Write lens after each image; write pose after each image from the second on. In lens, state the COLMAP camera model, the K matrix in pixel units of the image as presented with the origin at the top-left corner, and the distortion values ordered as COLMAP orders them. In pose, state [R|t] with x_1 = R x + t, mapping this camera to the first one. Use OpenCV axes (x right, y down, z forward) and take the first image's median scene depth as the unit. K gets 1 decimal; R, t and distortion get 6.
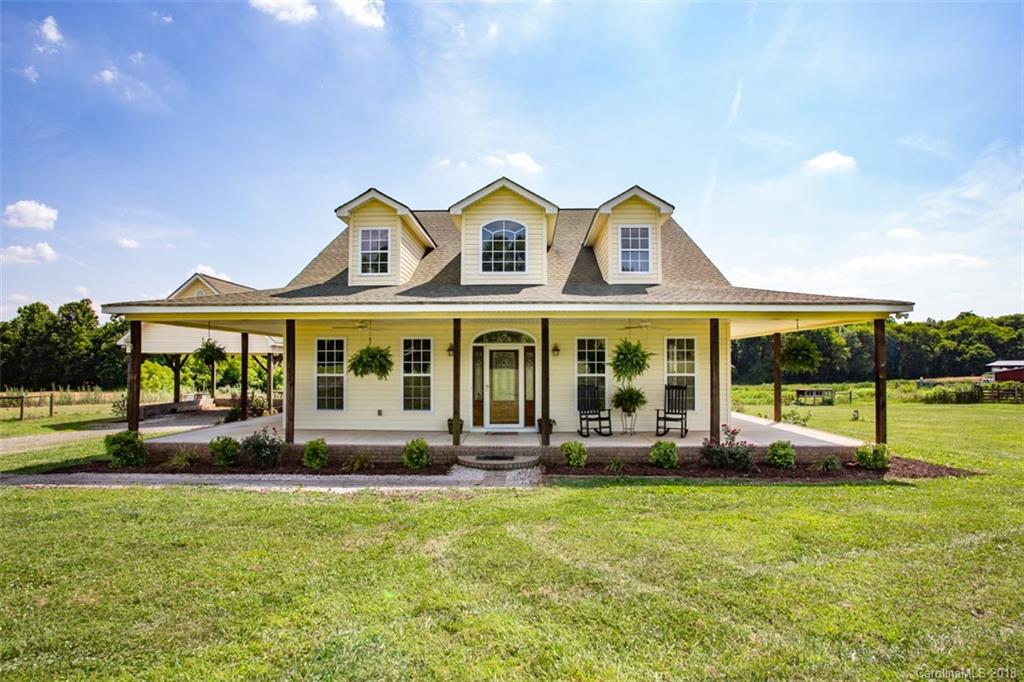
lens RADIAL K [[517.7, 0, 512.0], [0, 517.7, 341.0], [0, 0, 1]] dist [-0.001758, -0.000343]
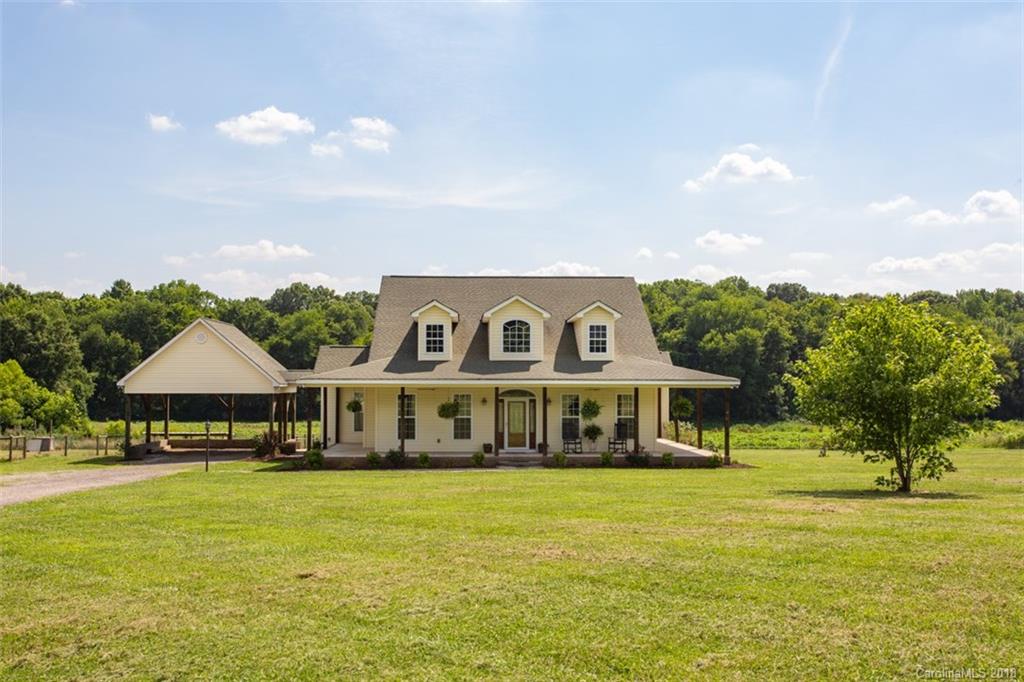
lens RADIAL K [[1069.8, 0, 512.0], [0, 1069.8, 341.0], [0, 0, 1]] dist [0.074926, 0.003283]
pose [[0.996514, 0.004992, 0.083273, -0.307226], [-0.005535, 0.999965, 0.006295, -0.190229], [-0.083238, -0.006734, 0.996507, -2.303048]]
